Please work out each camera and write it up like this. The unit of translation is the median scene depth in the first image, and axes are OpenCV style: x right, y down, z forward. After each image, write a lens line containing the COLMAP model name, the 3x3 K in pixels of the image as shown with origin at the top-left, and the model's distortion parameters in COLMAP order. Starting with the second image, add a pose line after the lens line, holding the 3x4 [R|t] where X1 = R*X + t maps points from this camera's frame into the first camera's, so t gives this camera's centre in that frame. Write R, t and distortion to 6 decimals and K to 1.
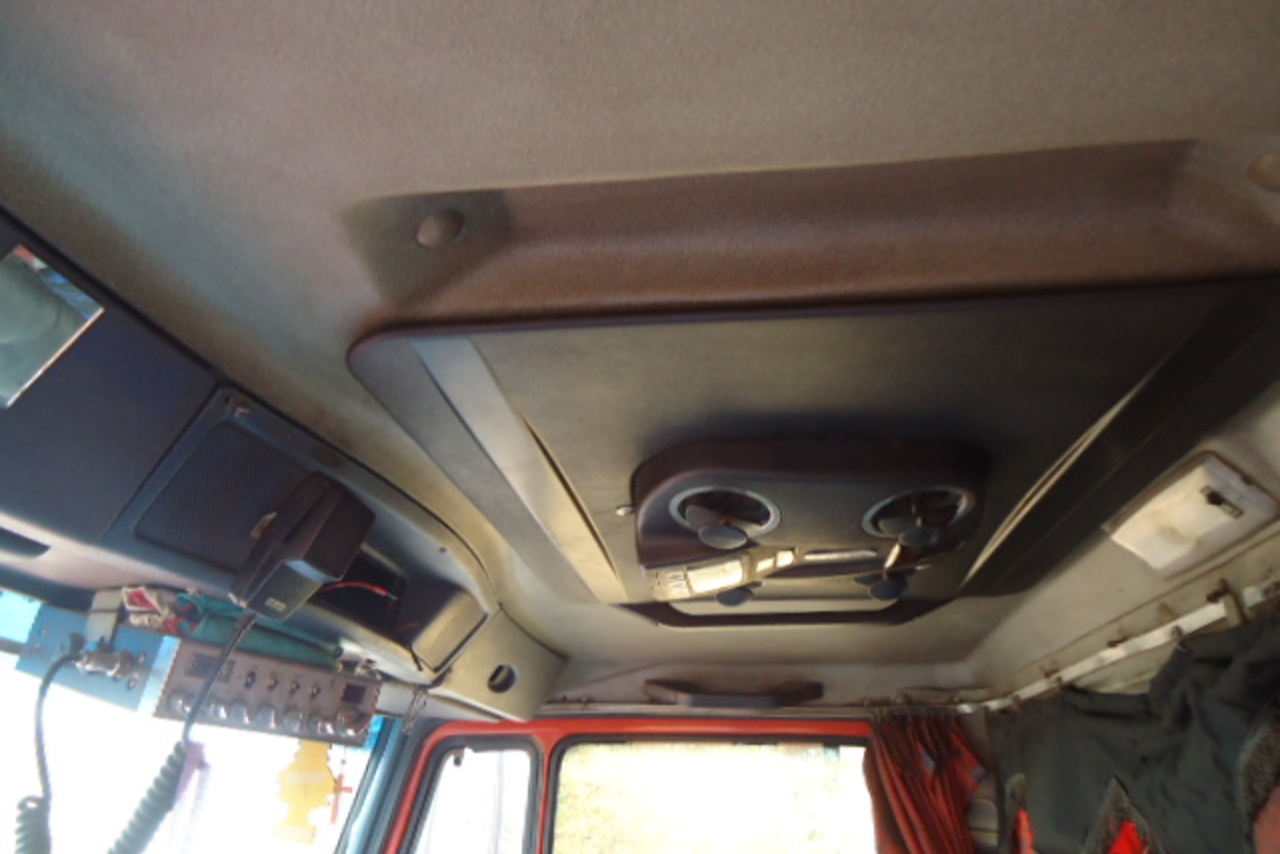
lens RADIAL K [[933.0, 0, 640.0], [0, 933.0, 427.0], [0, 0, 1]] dist [0.000431, -0.000579]
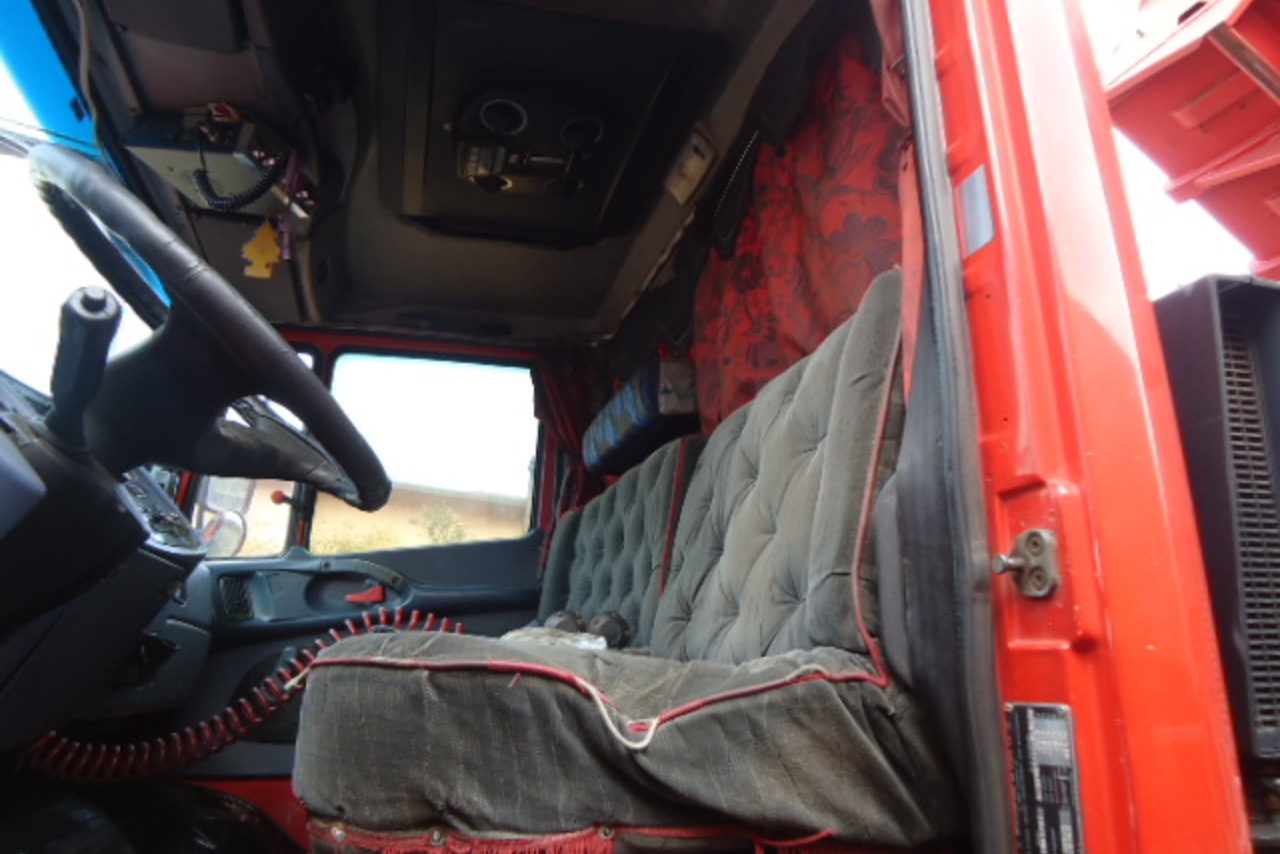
lens RADIAL K [[933.0, 0, 640.0], [0, 933.0, 427.0], [0, 0, 1]] dist [0.000431, -0.000579]
pose [[0.931827, 0.076749, 0.354694, -0.202951], [-0.123544, 0.986090, 0.111195, 0.311248], [-0.341226, -0.147434, 0.928347, -0.785756]]
